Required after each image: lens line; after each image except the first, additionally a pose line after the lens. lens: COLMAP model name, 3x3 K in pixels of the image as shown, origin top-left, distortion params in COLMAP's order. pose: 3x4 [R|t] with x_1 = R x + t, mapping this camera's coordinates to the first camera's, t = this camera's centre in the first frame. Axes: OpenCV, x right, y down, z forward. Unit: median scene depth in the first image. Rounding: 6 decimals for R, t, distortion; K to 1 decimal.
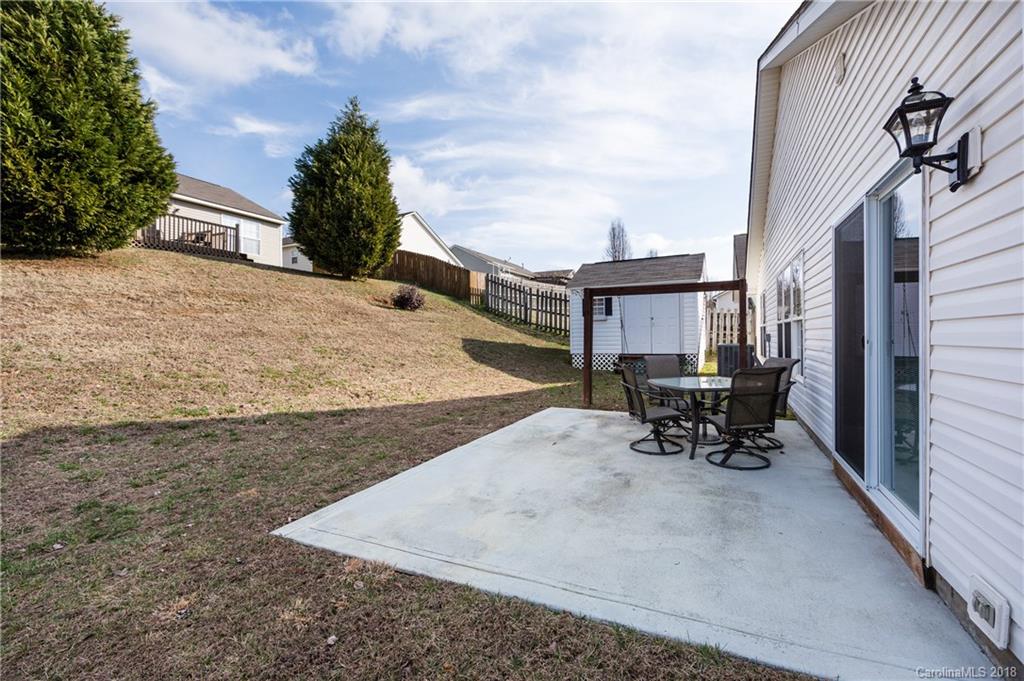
lens RADIAL K [[414.0, 0, 510.6], [0, 414.0, 337.8], [0, 0, 1]] dist [-0.002907, -0.000478]
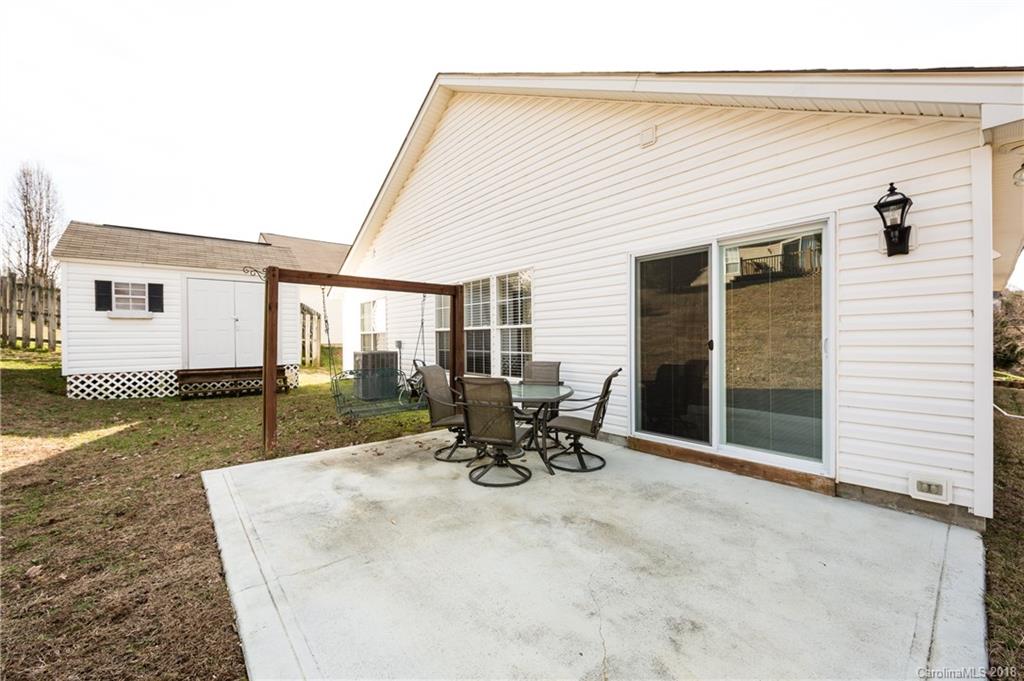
lens RADIAL K [[414.0, 0, 533.7], [0, 414.0, 336.3], [0, 0, 1]] dist [-0.002907, -0.000478]
pose [[0.381972, 0.012765, 0.924086, -0.499800], [0.007969, 0.999822, -0.017105, 0.000559], [-0.924140, 0.013898, 0.381802, 0.781841]]
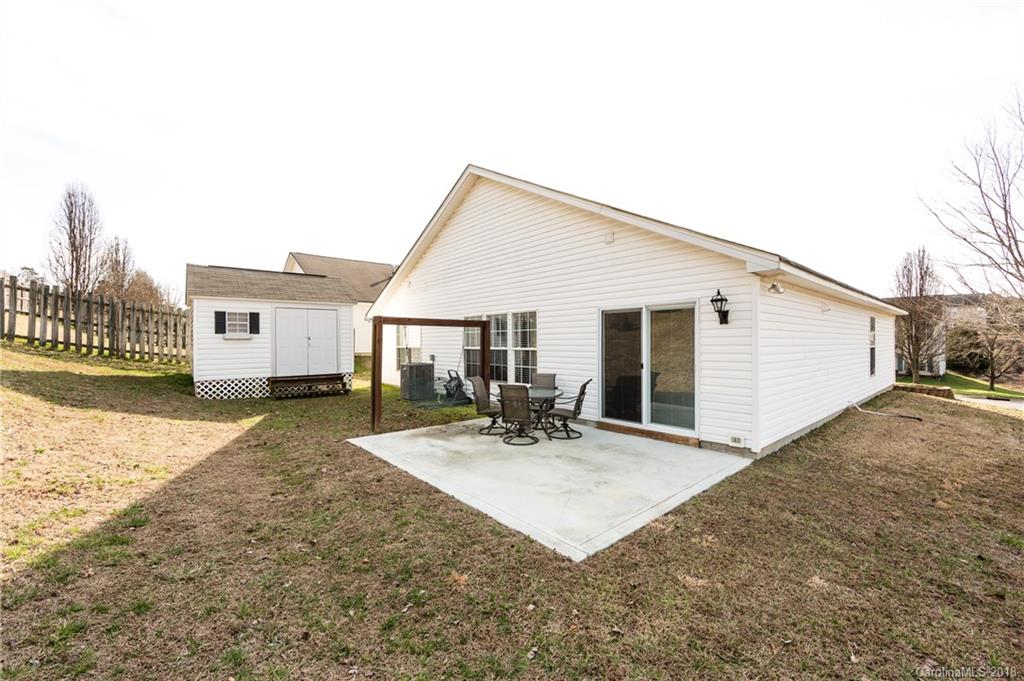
lens RADIAL K [[414.0, 0, 528.4], [0, 414.0, 331.4], [0, 0, 1]] dist [-0.002907, -0.000478]
pose [[0.390350, 0.033255, 0.920066, -1.257336], [0.006823, 0.999215, -0.039011, -0.079027], [-0.920641, 0.021505, 0.389817, 0.506524]]
